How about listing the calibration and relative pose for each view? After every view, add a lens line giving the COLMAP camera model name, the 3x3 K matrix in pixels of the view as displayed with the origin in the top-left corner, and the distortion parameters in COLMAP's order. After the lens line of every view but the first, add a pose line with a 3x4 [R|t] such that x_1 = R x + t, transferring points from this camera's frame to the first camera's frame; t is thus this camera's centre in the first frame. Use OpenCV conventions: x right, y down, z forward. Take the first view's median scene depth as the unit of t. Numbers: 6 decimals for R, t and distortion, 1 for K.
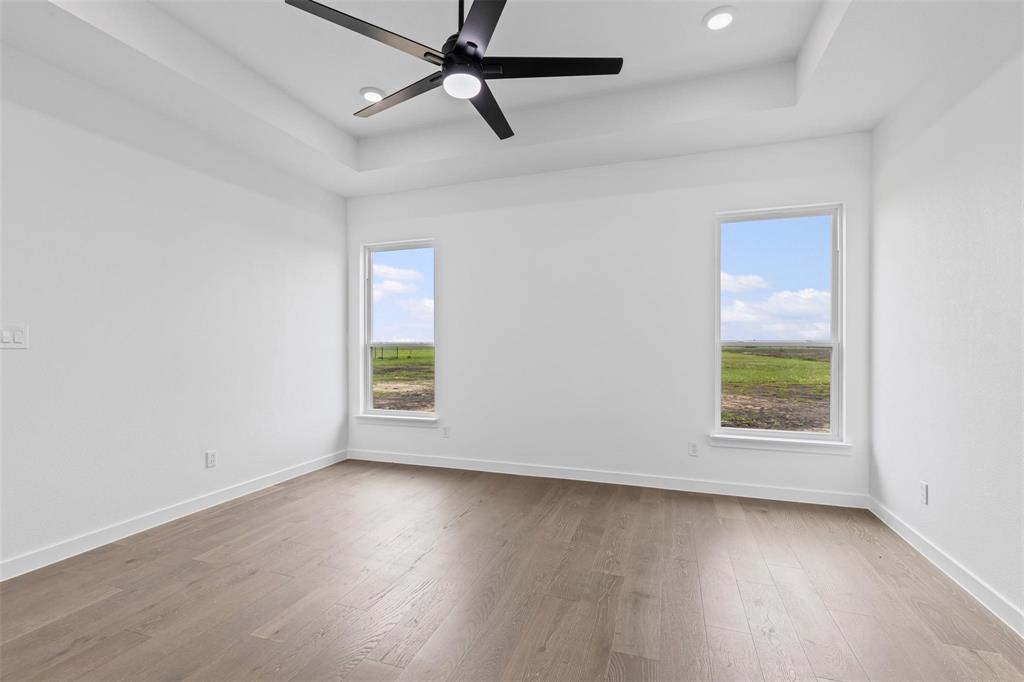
lens RADIAL K [[461.5, 0, 512.6], [0, 461.5, 344.1], [0, 0, 1]] dist [0.011950, -0.000076]
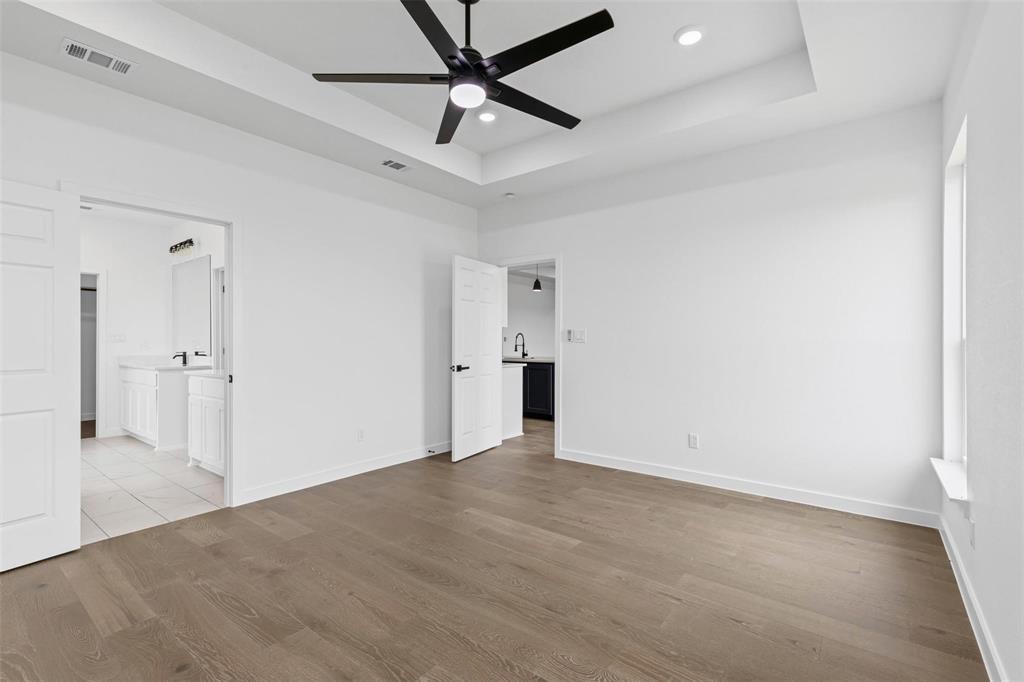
lens RADIAL K [[461.5, 0, 508.9], [0, 461.5, 341.8], [0, 0, 1]] dist [0.011950, -0.000076]
pose [[-0.322326, 0.007535, -0.946599, 0.572721], [0.001123, 0.999971, 0.007577, -0.003288], [0.946628, 0.001379, -0.322325, 0.953800]]
